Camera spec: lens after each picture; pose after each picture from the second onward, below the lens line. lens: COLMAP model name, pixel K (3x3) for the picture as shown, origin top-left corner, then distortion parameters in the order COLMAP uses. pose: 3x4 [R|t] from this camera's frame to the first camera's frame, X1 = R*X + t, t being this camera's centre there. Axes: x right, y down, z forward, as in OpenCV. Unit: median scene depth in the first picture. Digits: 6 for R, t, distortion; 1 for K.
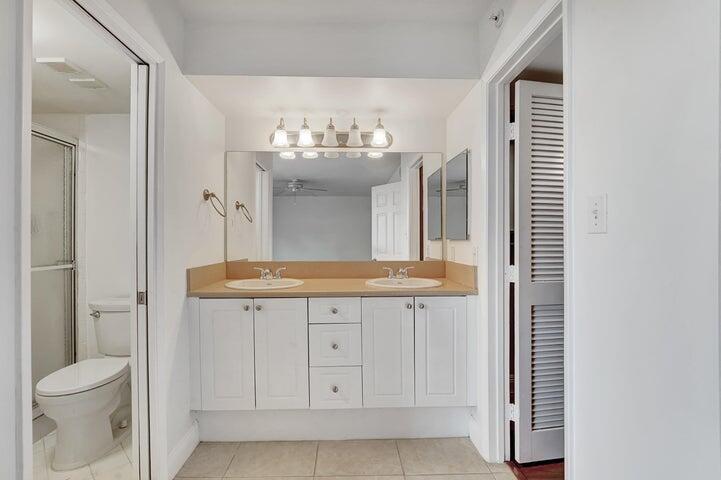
lens RADIAL K [[305.0, 0, 360.5], [0, 305.0, 240.0], [0, 0, 1]] dist [0.000495, 0.000050]
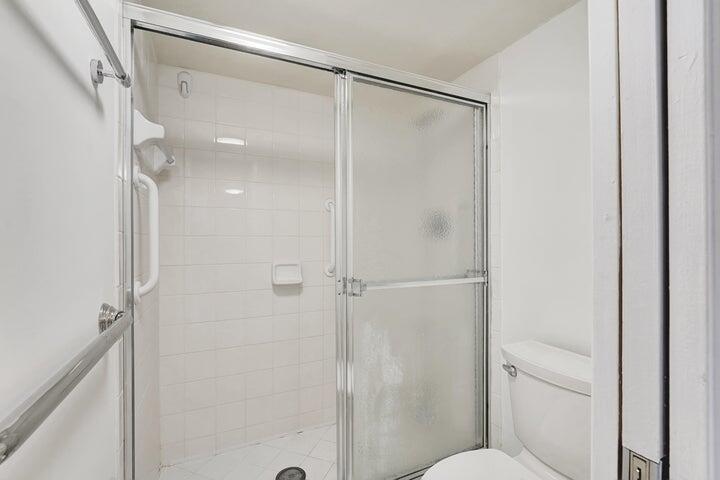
lens RADIAL K [[323.2, 0, 360.0], [0, 323.2, 240.0], [0, 0, 1]] dist [-0.021376, -0.000193]
pose [[0.387677, 0.000712, -0.921795, -0.386142], [0.003764, 0.999990, 0.002356, -0.006814], [0.921788, -0.004383, 0.387671, 0.463798]]
